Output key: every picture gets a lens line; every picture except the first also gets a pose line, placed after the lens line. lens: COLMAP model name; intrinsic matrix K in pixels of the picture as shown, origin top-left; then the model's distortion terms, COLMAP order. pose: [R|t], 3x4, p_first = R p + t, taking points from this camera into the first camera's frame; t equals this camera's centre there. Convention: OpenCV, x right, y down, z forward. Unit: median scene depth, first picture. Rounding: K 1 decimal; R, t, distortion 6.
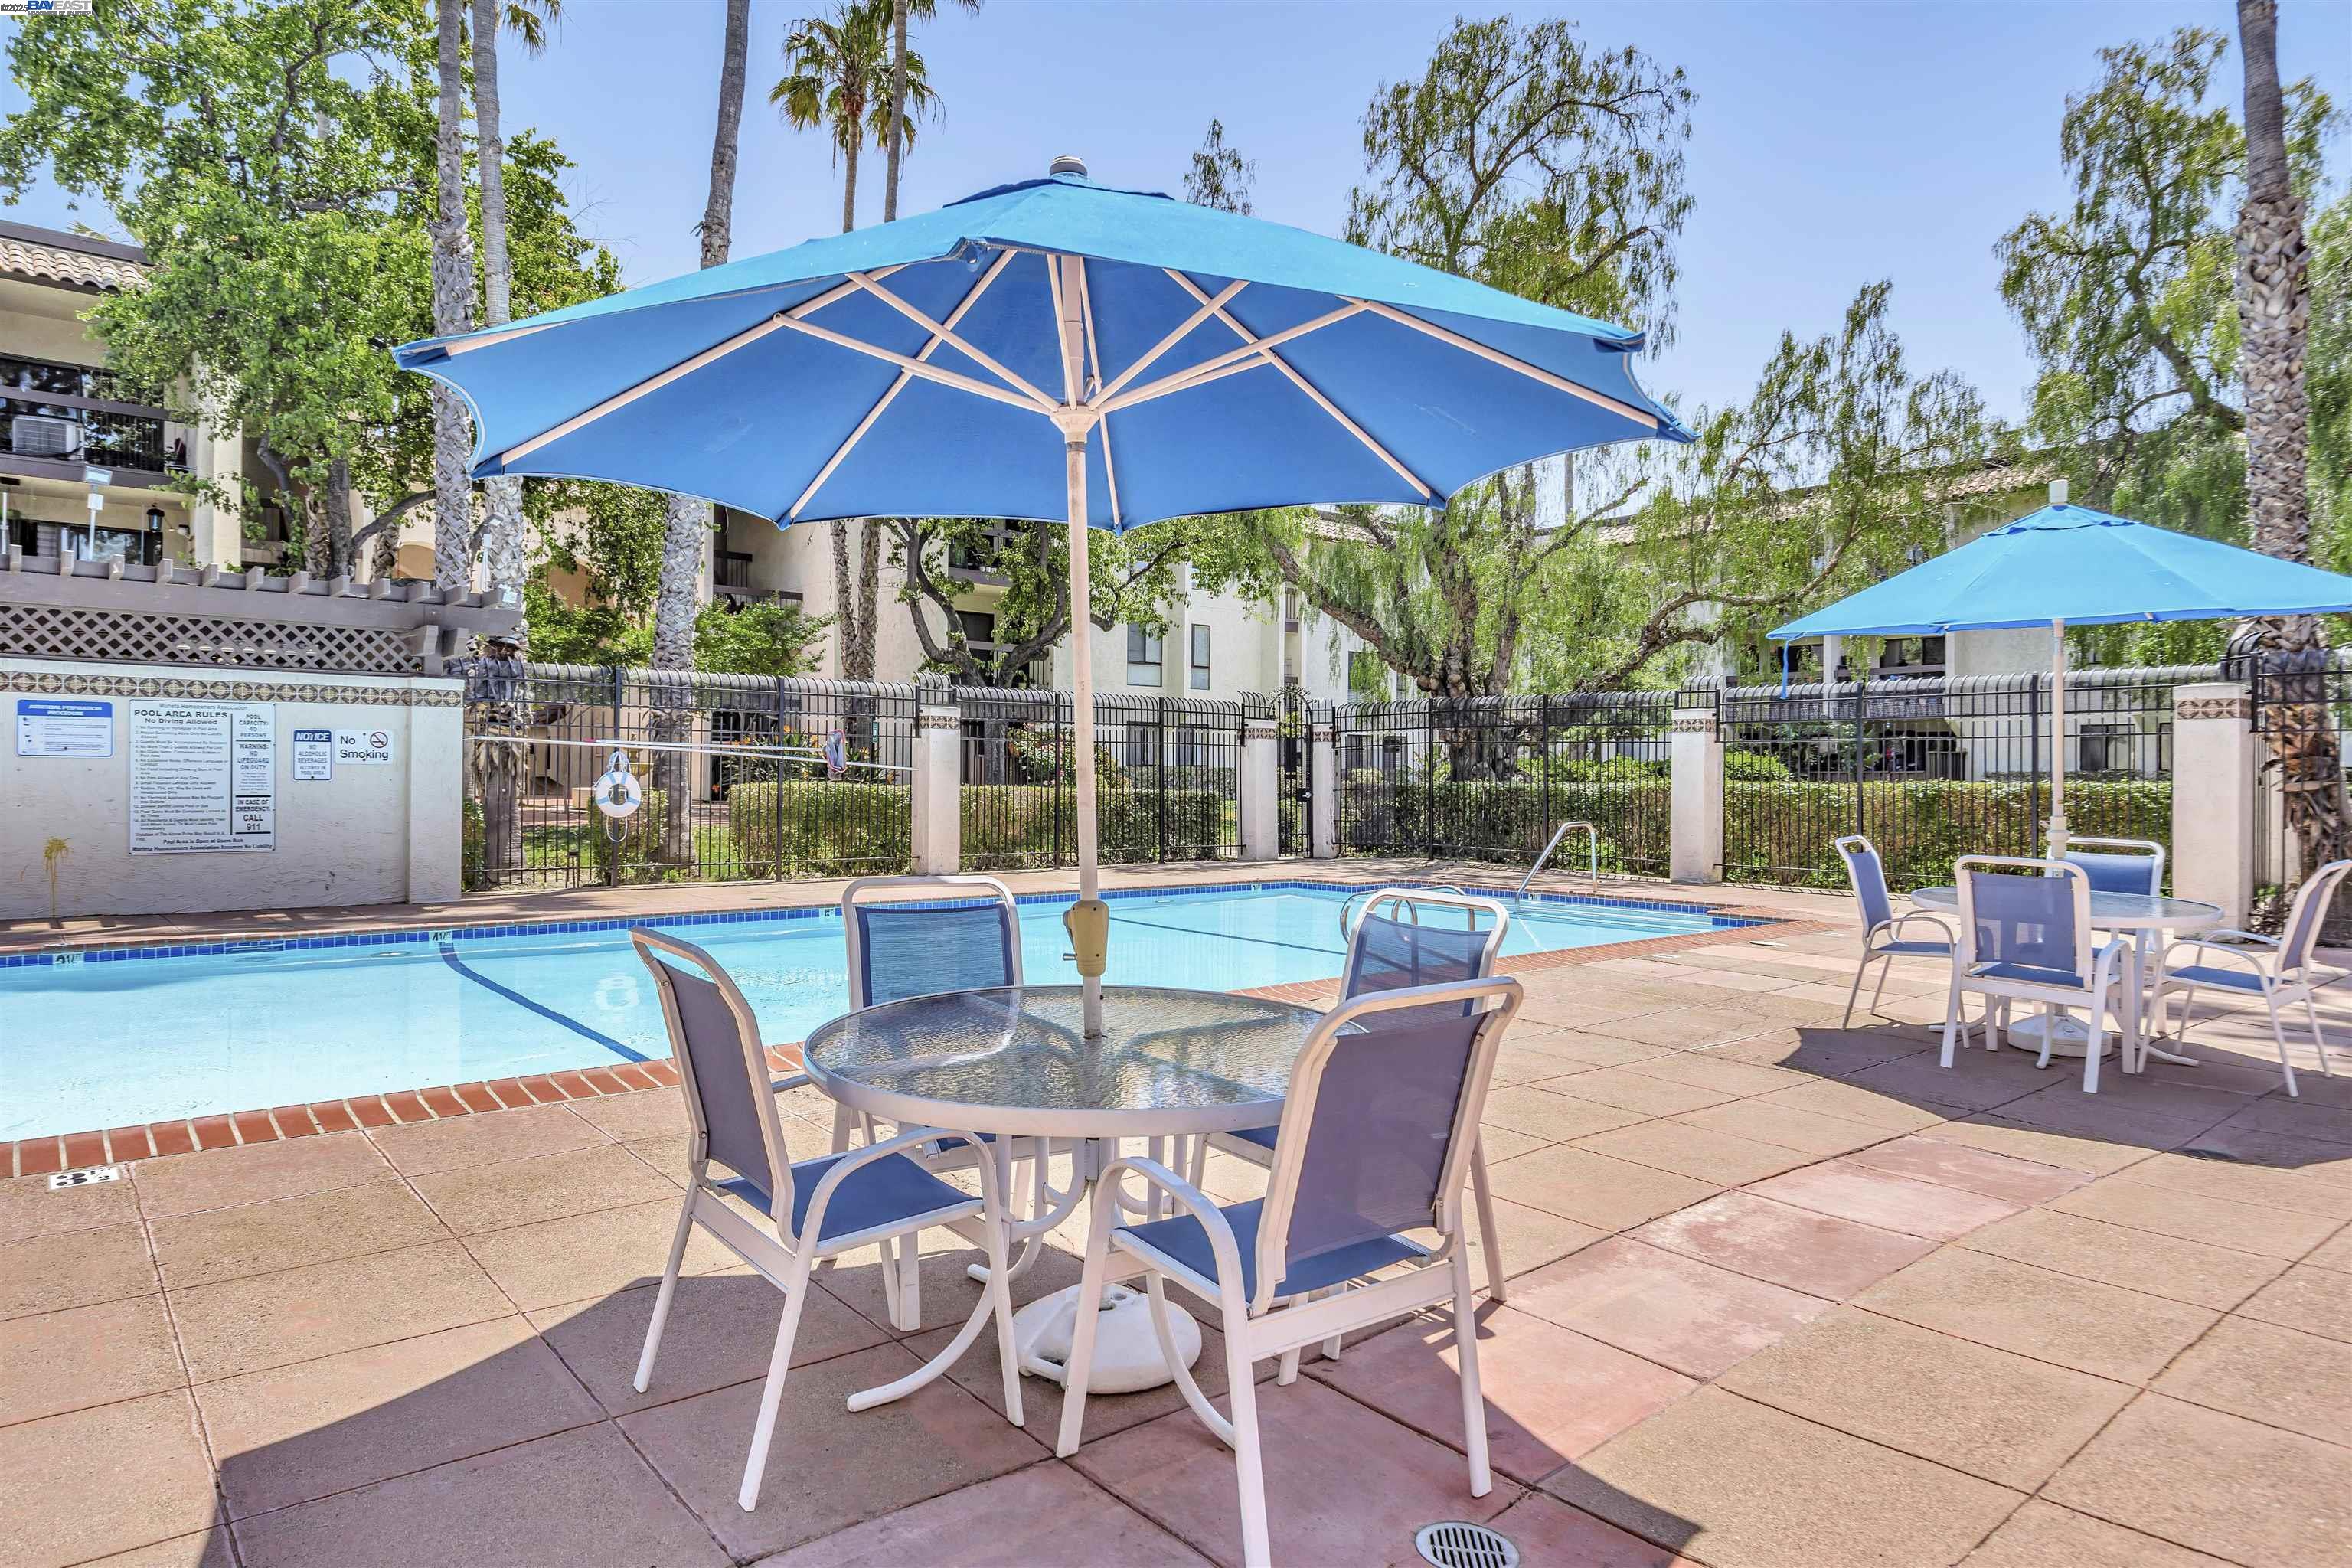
lens RADIAL K [[1388.1, 0, 1172.3], [0, 1388.1, 791.8], [0, 0, 1]] dist [0.004569, 0.000789]
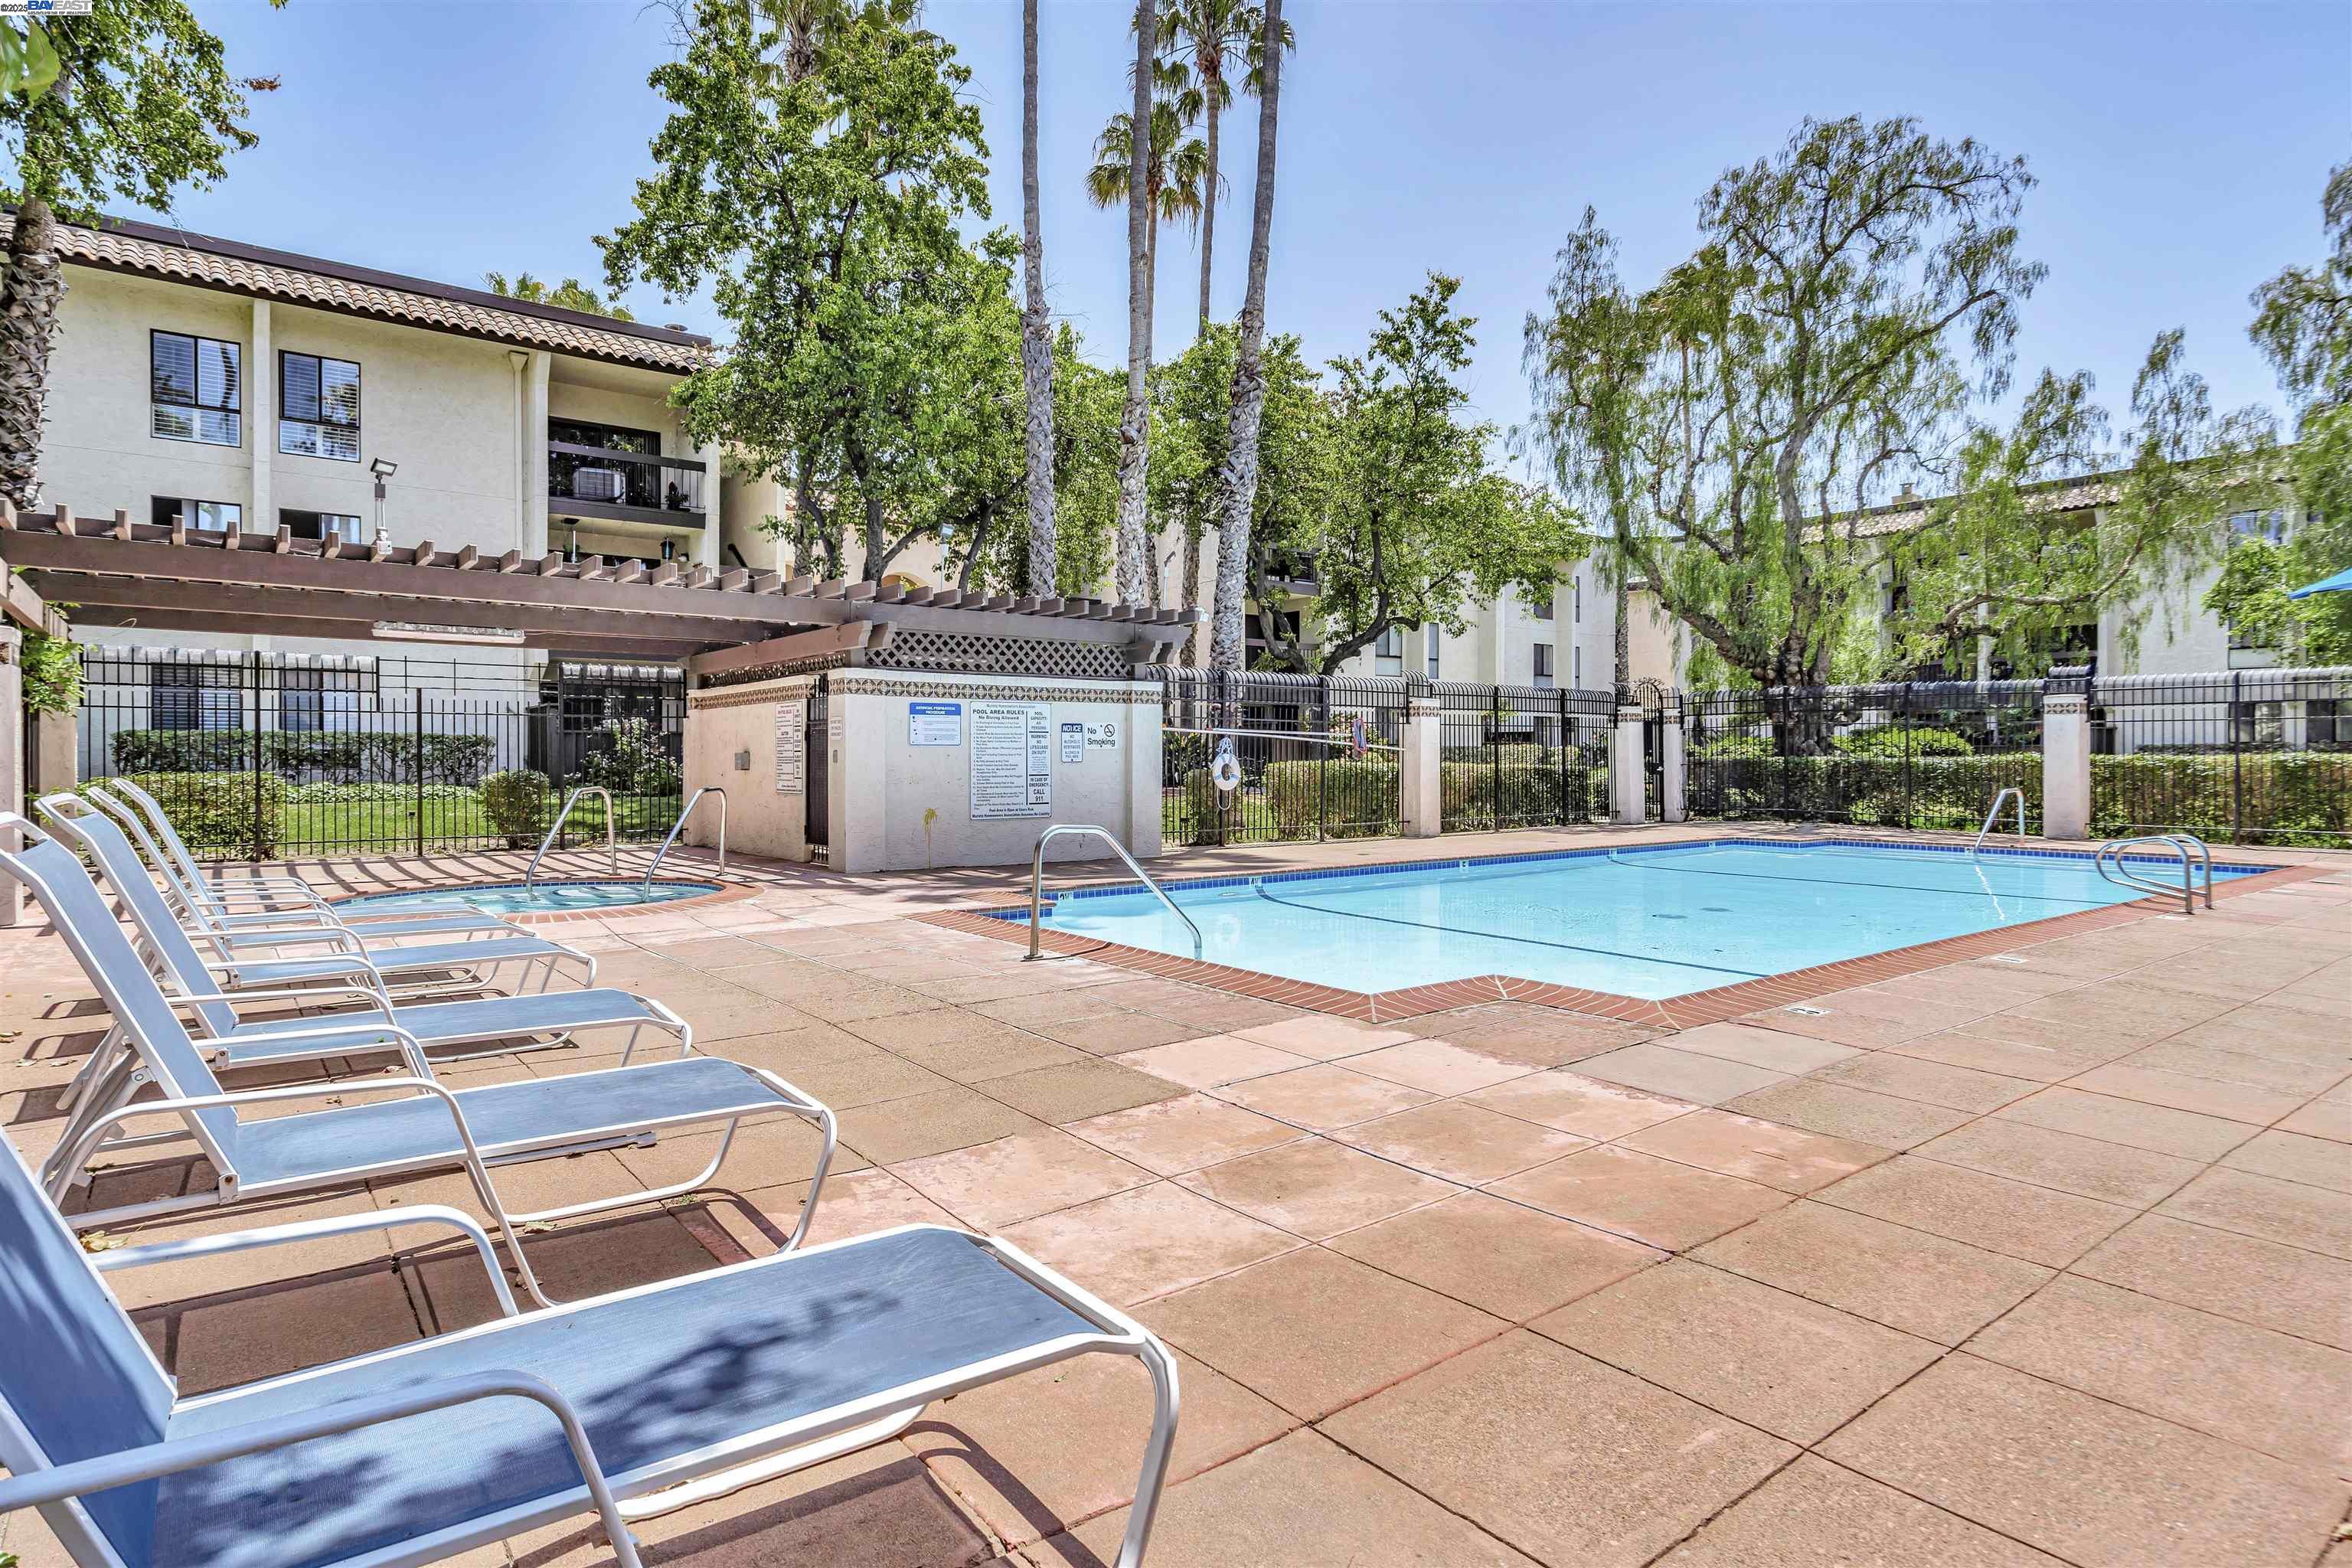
lens RADIAL K [[1239.4, 0, 1179.0], [0, 1239.4, 767.3], [0, 0, 1]] dist [0.006770, -0.001926]
pose [[0.999224, -0.007075, -0.038747, -0.298048], [0.007058, 0.999975, -0.000581, -0.001406], [0.038750, 0.000307, 0.999249, -0.087288]]
